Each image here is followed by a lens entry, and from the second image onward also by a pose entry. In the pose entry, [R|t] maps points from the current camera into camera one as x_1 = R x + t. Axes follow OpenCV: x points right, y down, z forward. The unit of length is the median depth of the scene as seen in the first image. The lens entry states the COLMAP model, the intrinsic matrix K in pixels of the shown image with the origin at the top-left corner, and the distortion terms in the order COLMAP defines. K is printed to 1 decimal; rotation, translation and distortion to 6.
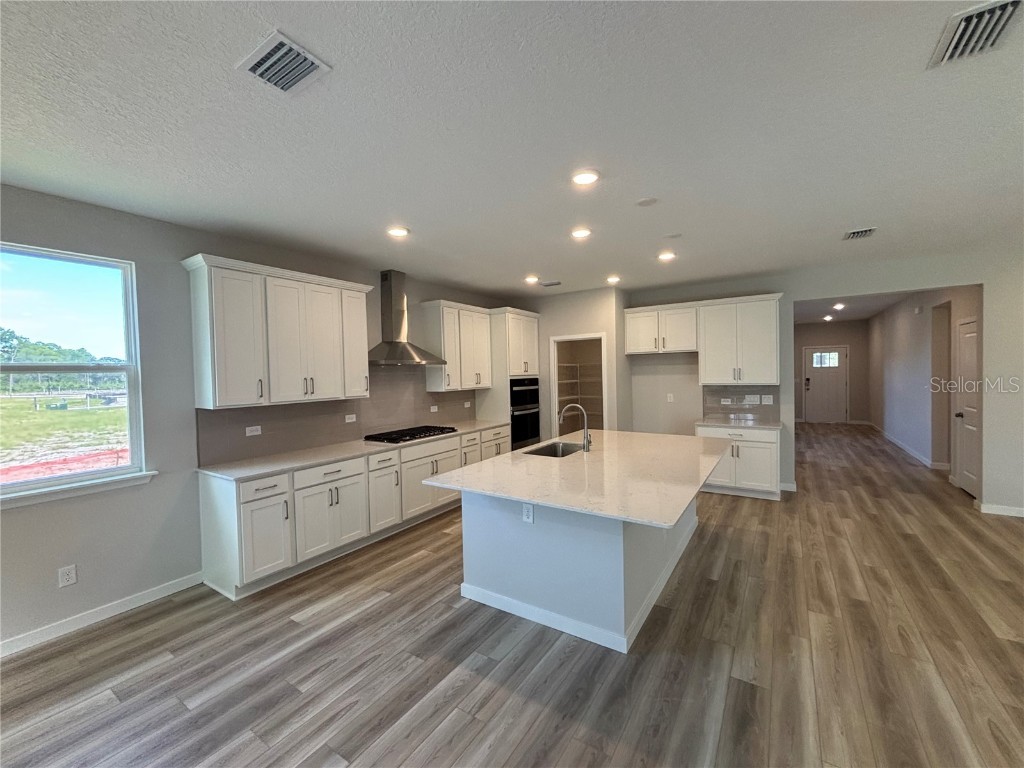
lens RADIAL K [[415.5, 0, 515.2], [0, 415.5, 382.3], [0, 0, 1]] dist [0.003315, -0.000958]
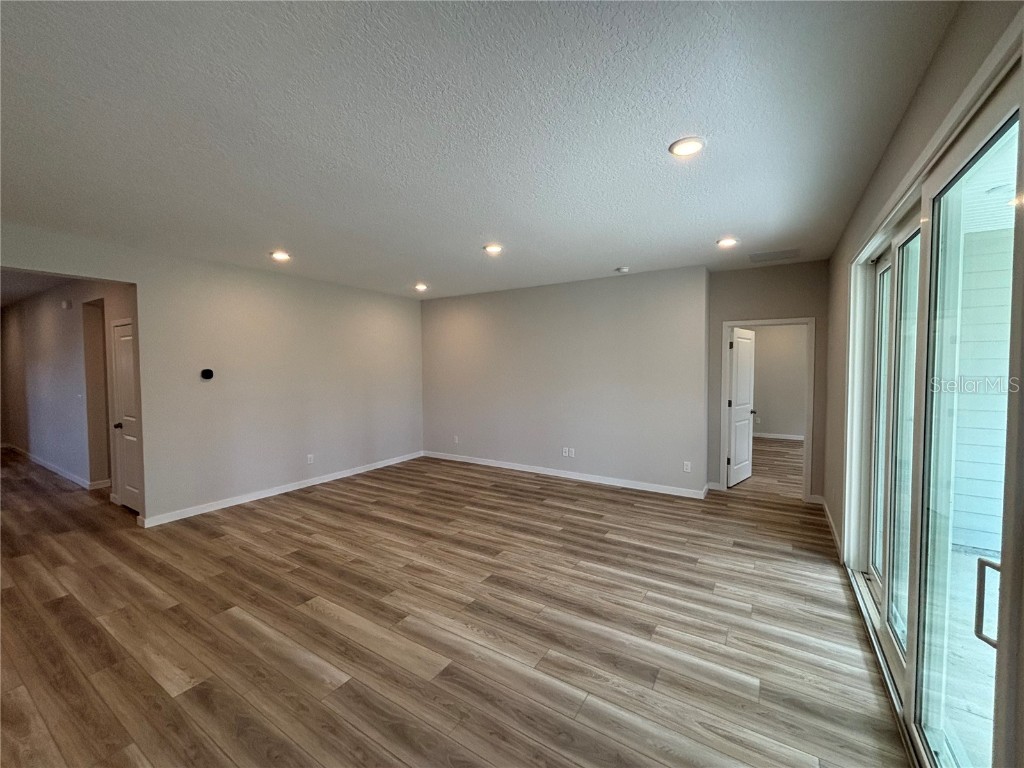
lens RADIAL K [[415.5, 0, 514.4], [0, 415.5, 382.3], [0, 0, 1]] dist [0.003315, -0.000958]
pose [[-0.008875, -0.015049, 0.999847, 0.201511], [0.028821, 0.999467, 0.015299, -0.007037], [-0.999545, 0.028953, -0.008436, 0.187455]]
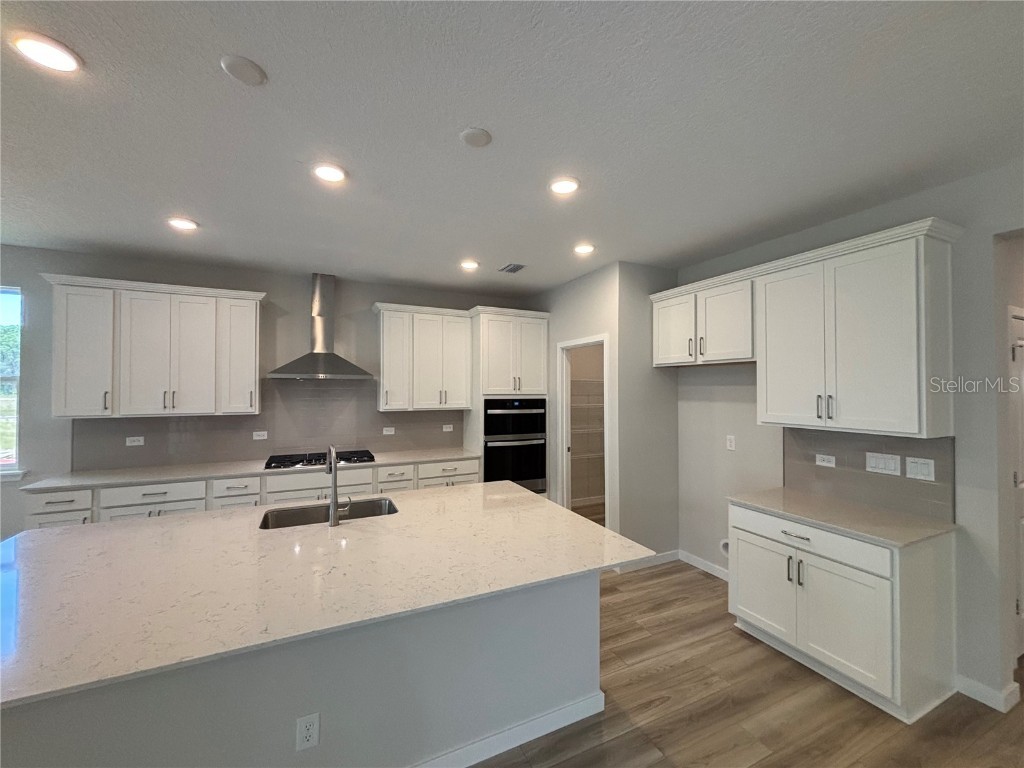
lens RADIAL K [[415.5, 0, 517.8], [0, 415.5, 381.3], [0, 0, 1]] dist [0.003315, -0.000958]
pose [[0.853897, 0.014975, -0.520226, 0.649932], [-0.034009, 0.999055, -0.027064, -0.032626], [0.519329, 0.040802, 0.853600, 0.554745]]
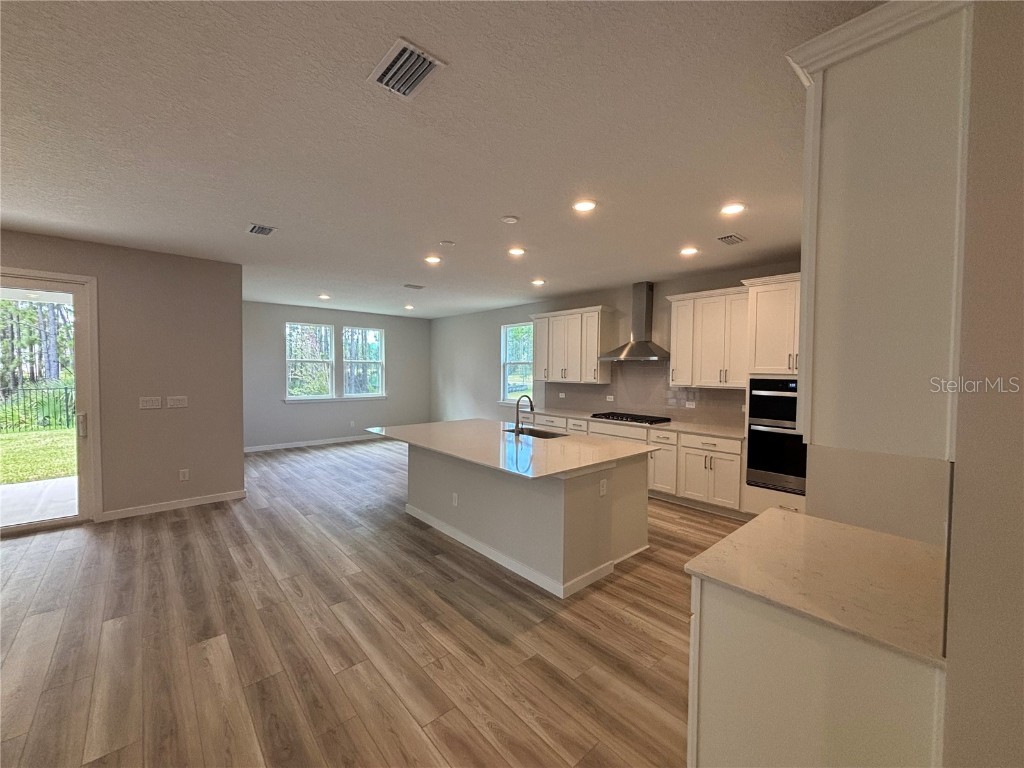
lens RADIAL K [[415.5, 0, 516.1], [0, 415.5, 381.9], [0, 0, 1]] dist [0.003315, -0.000958]
pose [[-0.260106, 0.050356, -0.964266, 1.174075], [-0.028165, 0.997819, 0.059705, -0.050467], [0.965169, 0.042688, -0.258121, 1.172208]]
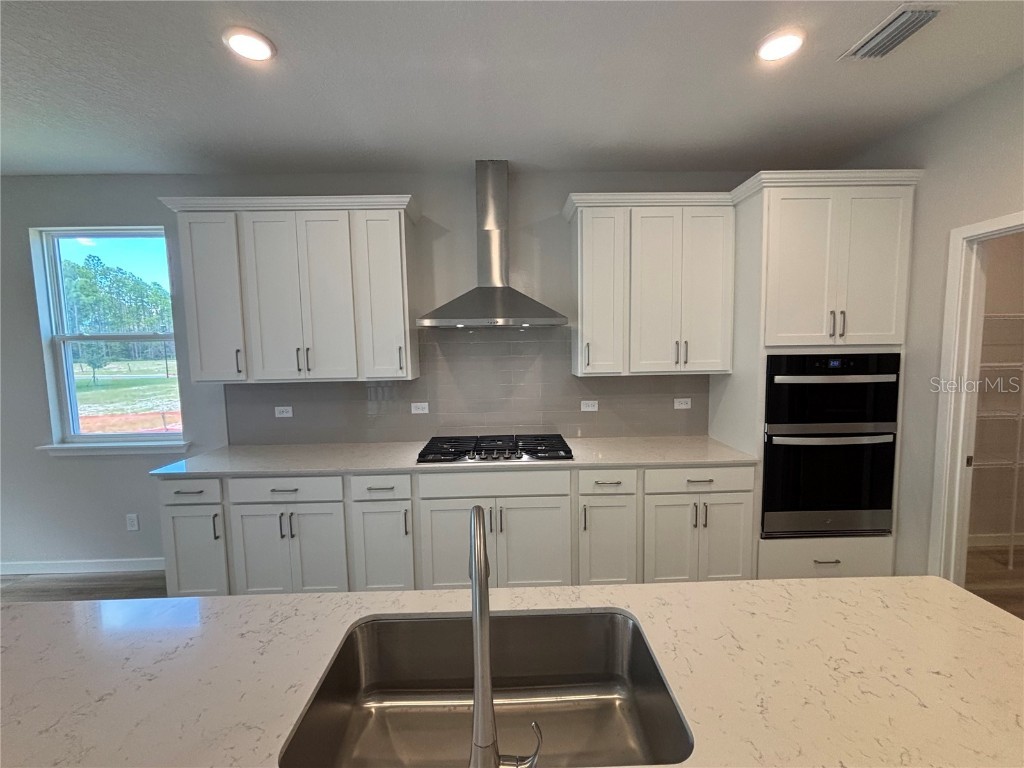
lens RADIAL K [[415.5, 0, 517.4], [0, 415.5, 381.9], [0, 0, 1]] dist [0.003315, -0.000958]
pose [[0.564462, 0.080646, -0.821510, 0.275058], [-0.017042, 0.996142, 0.086080, -0.018835], [0.825283, -0.034588, 0.563658, 0.838490]]
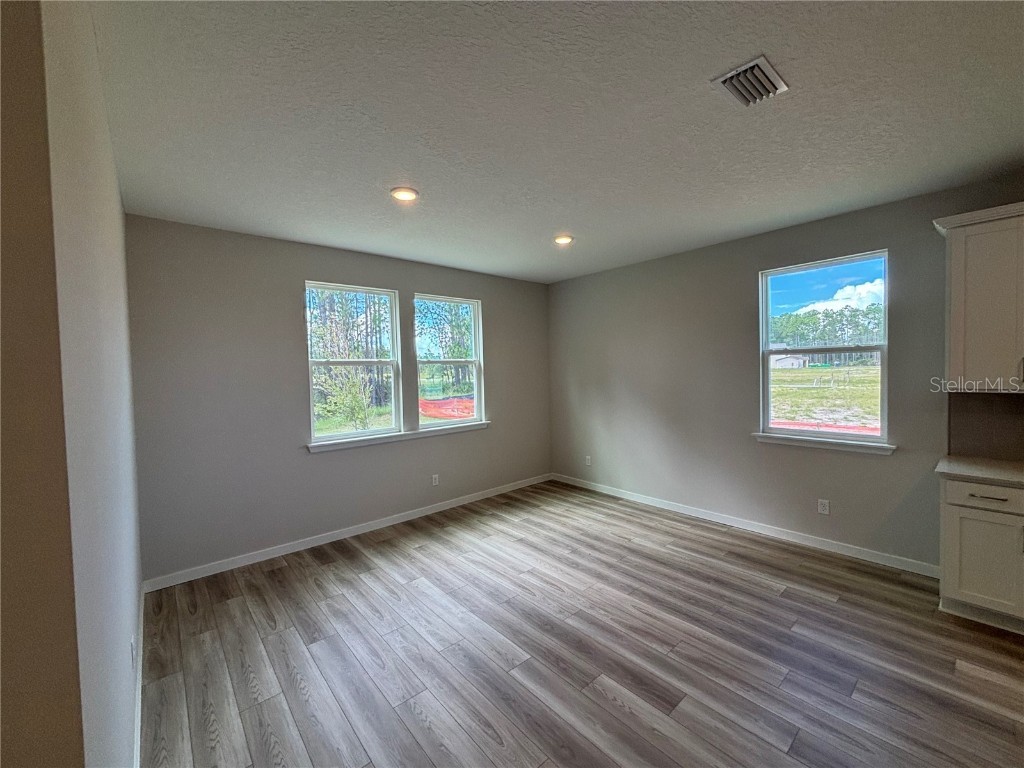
lens RADIAL K [[415.5, 0, 514.6], [0, 415.5, 376.3], [0, 0, 1]] dist [0.003315, -0.000958]
pose [[-0.273196, 0.049559, -0.960681, 0.299855], [0.005155, 0.998733, 0.050056, -0.014100], [0.961944, 0.008722, -0.273106, 0.279066]]
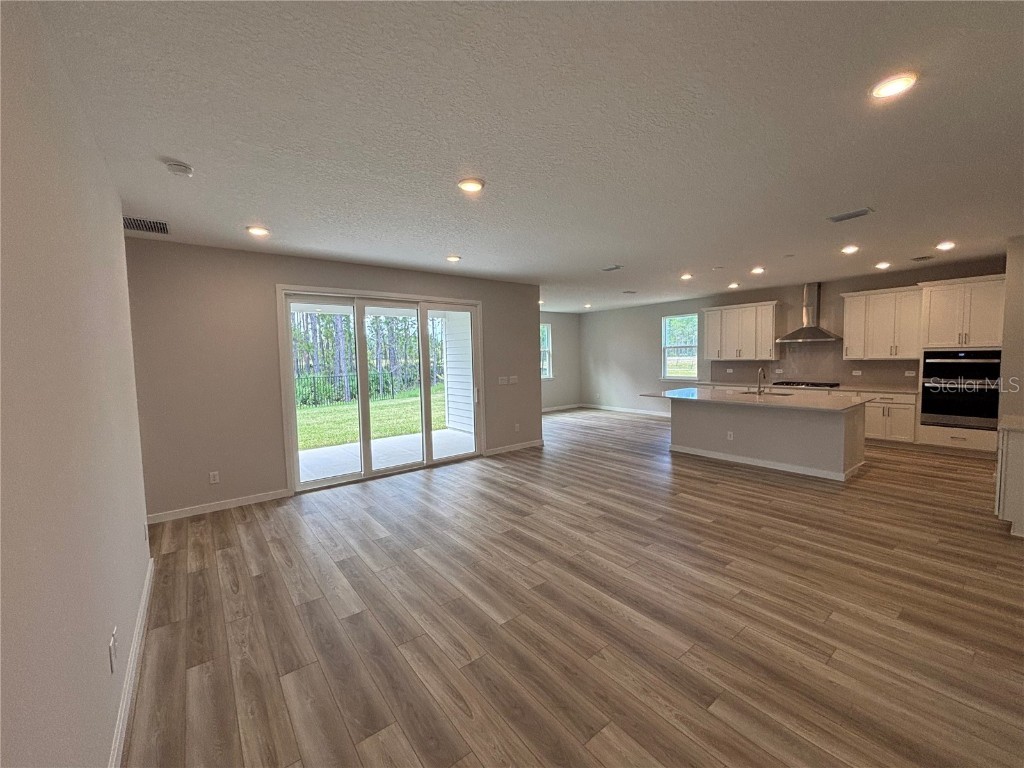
lens RADIAL K [[415.5, 0, 517.0], [0, 415.5, 384.9], [0, 0, 1]] dist [0.003315, -0.000958]
pose [[-0.318368, 0.097846, -0.942904, 1.939533], [0.006340, 0.994856, 0.101096, -0.054229], [0.947946, 0.026208, -0.317350, 0.536226]]
